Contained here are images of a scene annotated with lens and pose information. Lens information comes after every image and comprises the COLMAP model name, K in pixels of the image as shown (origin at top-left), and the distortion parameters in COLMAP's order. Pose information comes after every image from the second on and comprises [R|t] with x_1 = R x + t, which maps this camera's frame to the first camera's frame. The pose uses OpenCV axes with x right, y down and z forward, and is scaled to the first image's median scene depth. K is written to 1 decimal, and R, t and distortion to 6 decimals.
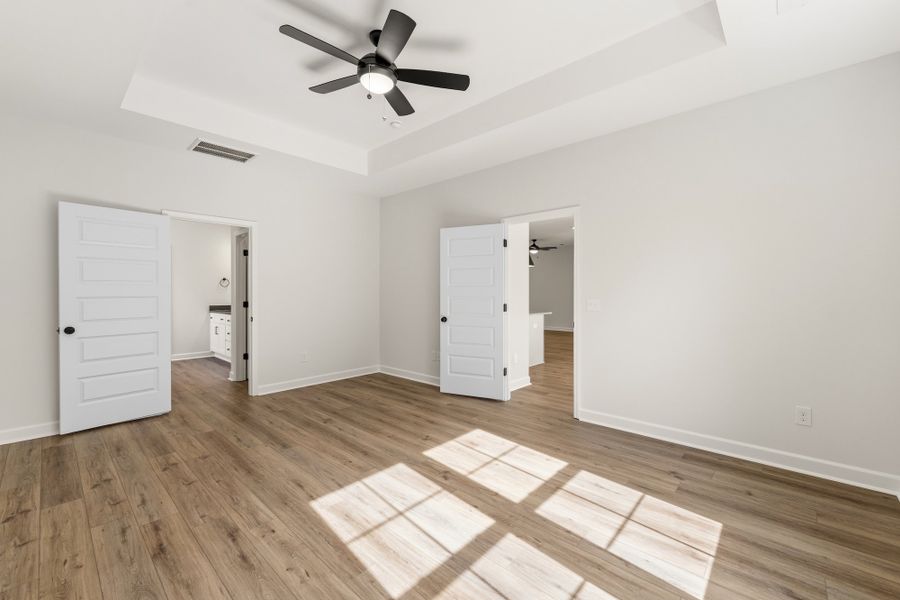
lens RADIAL K [[365.6, 0, 448.0], [0, 365.6, 298.0], [0, 0, 1]] dist [-0.004118, -0.000800]
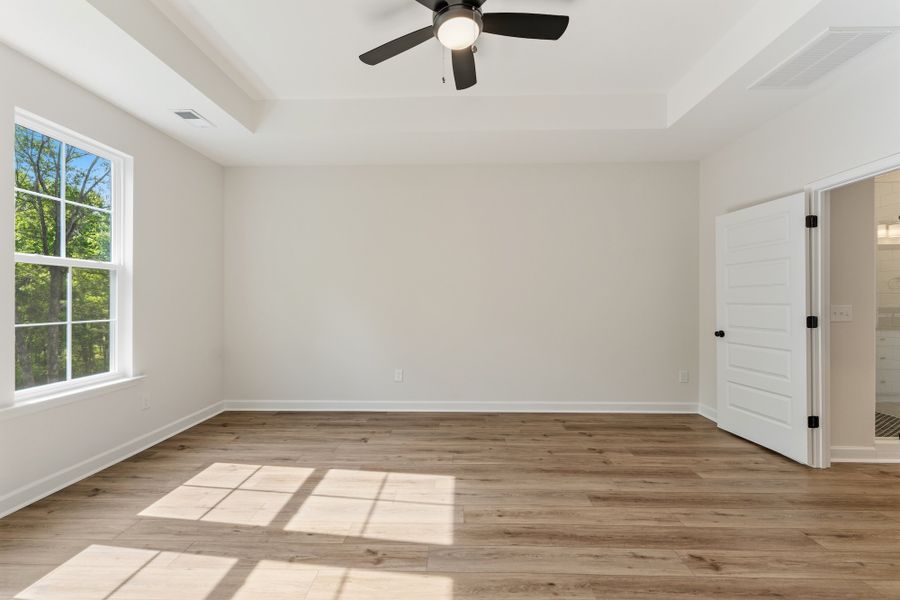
lens RADIAL K [[365.6, 0, 453.2], [0, 365.6, 292.4], [0, 0, 1]] dist [-0.004118, -0.000800]
pose [[-0.752352, -0.009993, -0.658685, 0.388502], [-0.008489, 0.999949, -0.005475, -0.029660], [0.658706, 0.001472, -0.752399, 1.801571]]
